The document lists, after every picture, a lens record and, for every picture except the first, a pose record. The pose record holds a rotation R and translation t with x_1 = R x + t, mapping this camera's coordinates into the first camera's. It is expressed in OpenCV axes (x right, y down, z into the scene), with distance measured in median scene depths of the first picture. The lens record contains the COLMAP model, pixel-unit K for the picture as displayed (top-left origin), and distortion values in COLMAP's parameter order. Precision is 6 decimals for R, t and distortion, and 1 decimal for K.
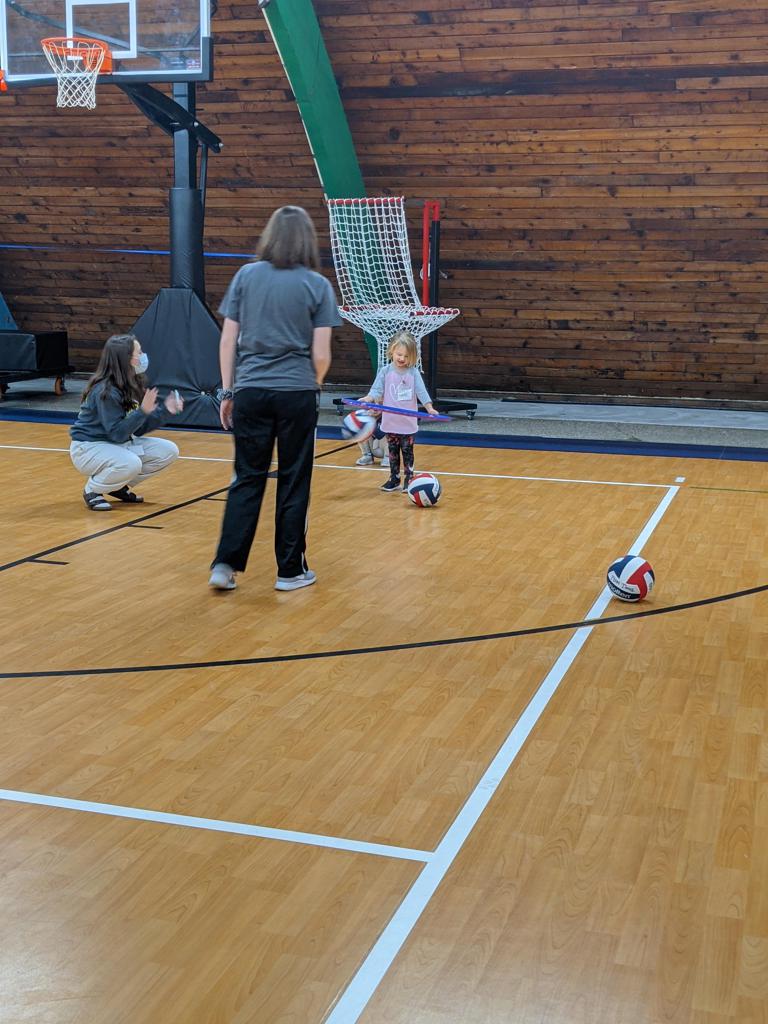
lens RADIAL K [[1312.9, 0, 384.0], [0, 1312.9, 512.0], [0, 0, 1]] dist [0.099501, -0.240214]
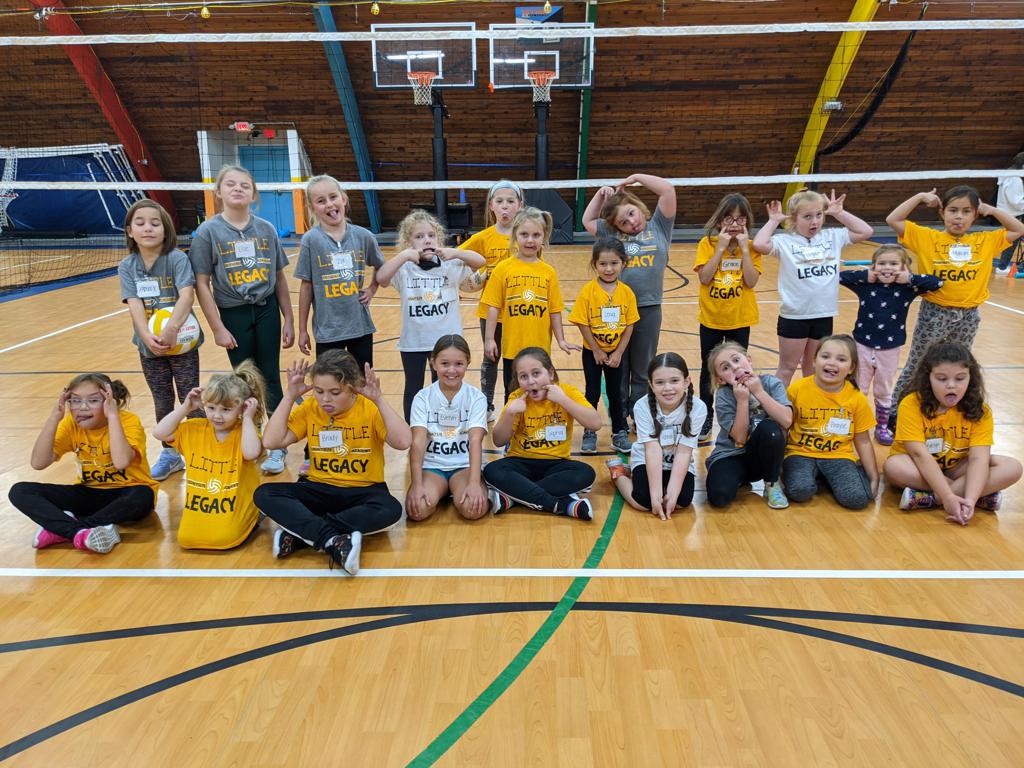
lens RADIAL K [[803.5, 0, 512.0], [0, 803.5, 384.0], [0, 0, 1]] dist [0.042589, -0.063267]
pose [[0.961135, -0.094499, 0.259401, -0.564885], [0.075418, 0.993727, 0.082574, 0.055385], [-0.265577, -0.059802, 0.962233, -0.308658]]
